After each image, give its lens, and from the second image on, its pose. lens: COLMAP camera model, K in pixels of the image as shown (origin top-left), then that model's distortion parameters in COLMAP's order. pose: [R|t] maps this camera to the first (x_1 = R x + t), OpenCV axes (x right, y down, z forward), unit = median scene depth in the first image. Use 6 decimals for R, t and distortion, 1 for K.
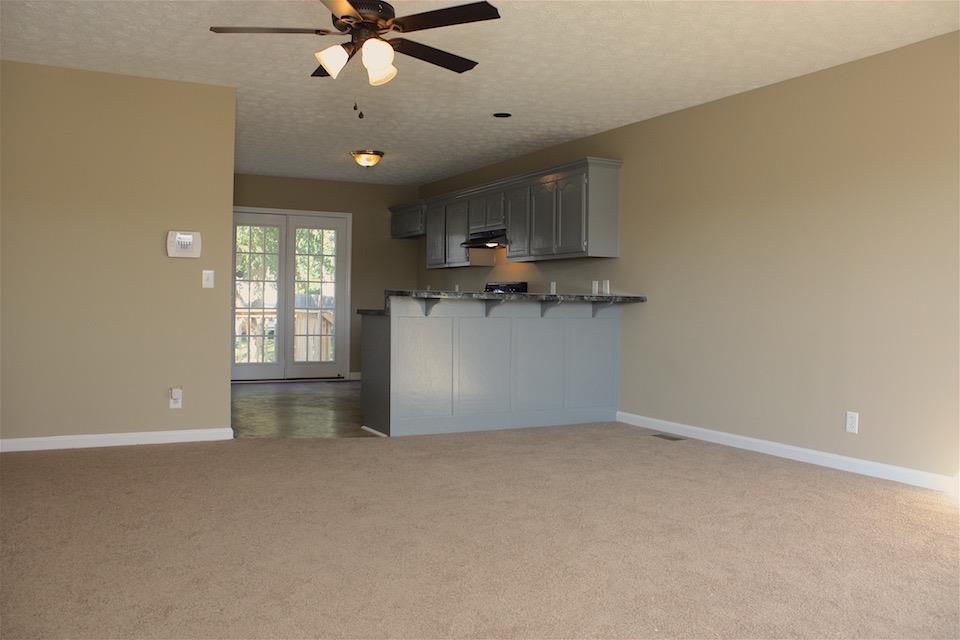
lens RADIAL K [[789.5, 0, 480.0], [0, 789.5, 320.0], [0, 0, 1]] dist [-0.123566, 0.005235]
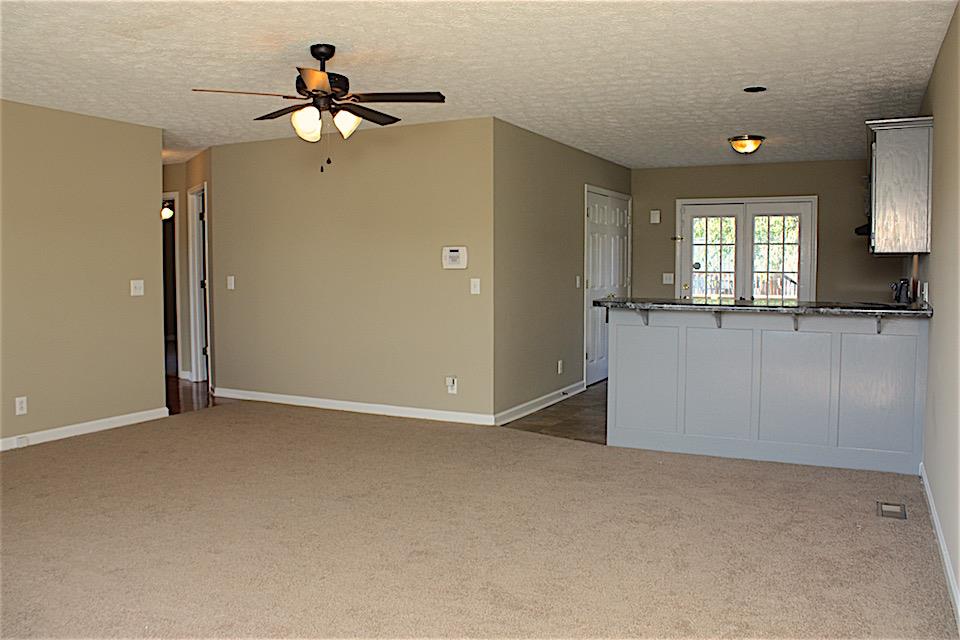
lens RADIAL K [[789.5, 0, 480.0], [0, 789.5, 320.0], [0, 0, 1]] dist [-0.123566, 0.005235]
pose [[0.575144, 0.044260, -0.816854, 0.391979], [-0.010063, 0.998843, 0.047035, -0.036574], [0.817990, -0.018831, 0.574924, 0.202131]]
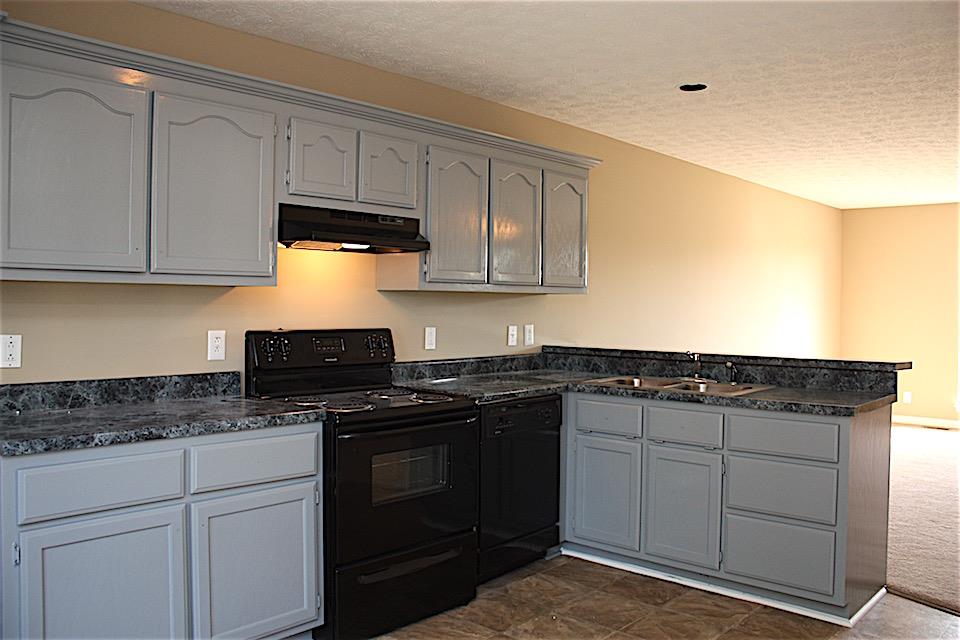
lens RADIAL K [[868.9, 0, 527.1], [0, 868.9, 319.2], [0, 0, 1]] dist [0.002782, 0.005449]
pose [[-0.377310, -0.045507, 0.924968, -0.436923], [-0.005010, 0.998878, 0.047099, -0.072604], [-0.926074, 0.013136, -0.377114, 1.025754]]
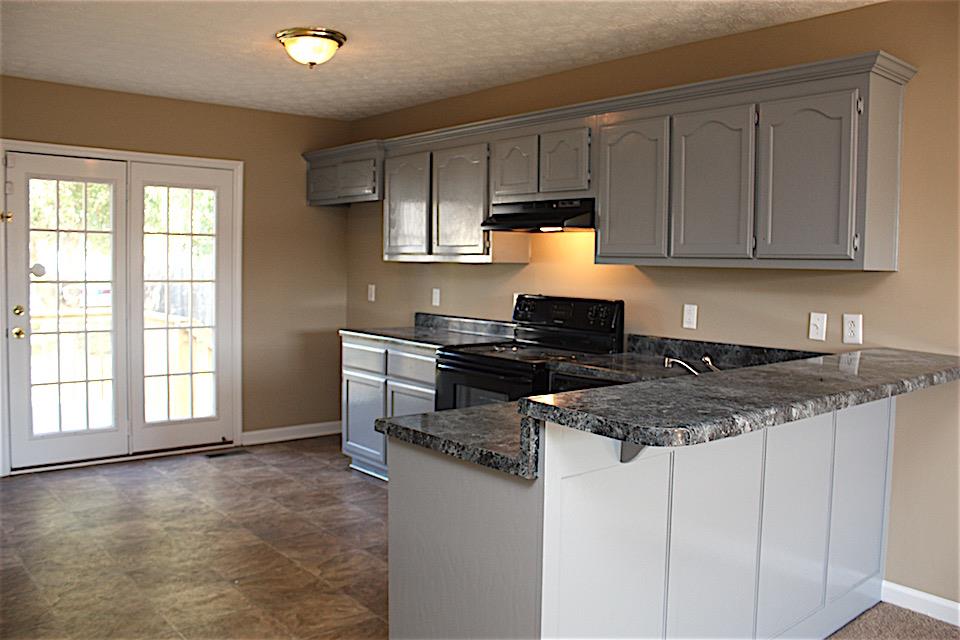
lens RADIAL K [[789.5, 0, 480.0], [0, 789.5, 320.0], [0, 0, 1]] dist [-0.123566, 0.005235]
pose [[0.976772, -0.008578, 0.214109, -0.135090], [-0.002036, 0.998782, 0.049305, -0.055590], [-0.214271, -0.048595, 0.975565, 0.462249]]
